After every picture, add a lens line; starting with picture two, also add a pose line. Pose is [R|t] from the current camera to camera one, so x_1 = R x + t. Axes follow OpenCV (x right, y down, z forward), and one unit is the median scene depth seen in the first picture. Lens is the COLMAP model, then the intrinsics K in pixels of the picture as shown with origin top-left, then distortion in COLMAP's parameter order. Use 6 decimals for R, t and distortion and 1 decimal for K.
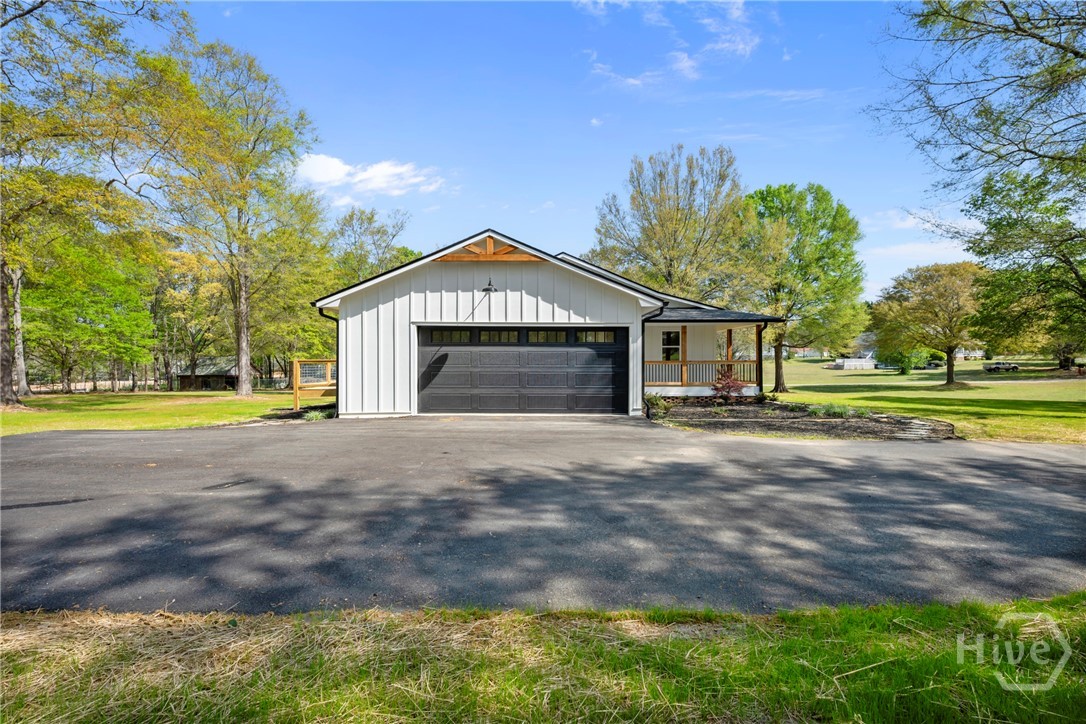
lens RADIAL K [[501.0, 0, 548.1], [0, 501.0, 361.5], [0, 0, 1]] dist [0.000207, 0.000260]
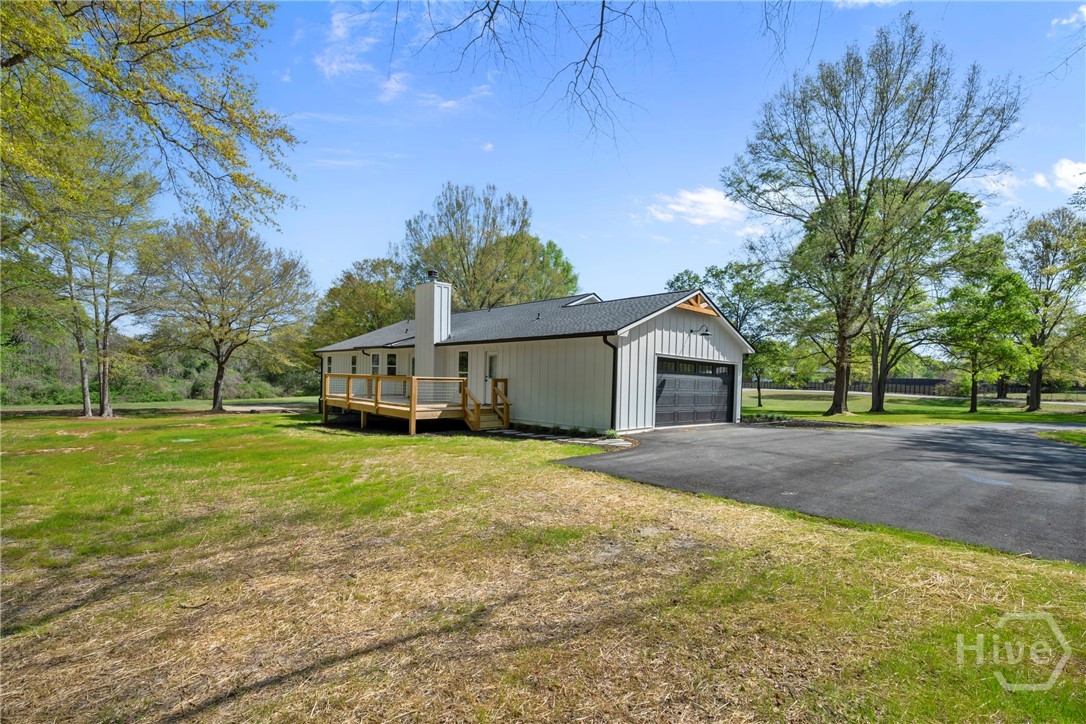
lens RADIAL K [[501.0, 0, 544.8], [0, 501.0, 370.4], [0, 0, 1]] dist [0.000207, 0.000260]
pose [[0.731348, 0.034188, 0.681147, -1.293695], [-0.027514, 0.999409, -0.020621, -0.004138], [-0.681450, -0.003661, 0.731856, 0.286987]]
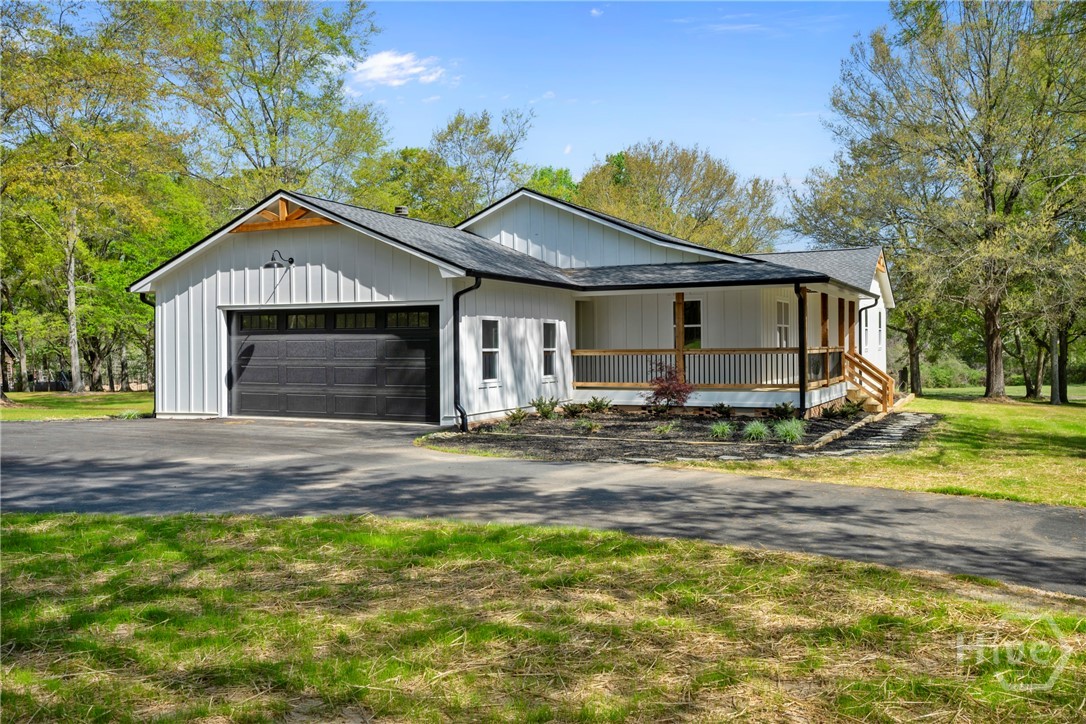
lens RADIAL K [[938.2, 0, 542.1], [0, 938.2, 360.1], [0, 0, 1]] dist [0.012346, 0.003669]
pose [[0.893946, 0.001194, -0.448173, 0.918485], [0.005892, 0.999879, 0.014416, -0.008035], [0.448136, -0.015527, 0.893831, -0.167775]]
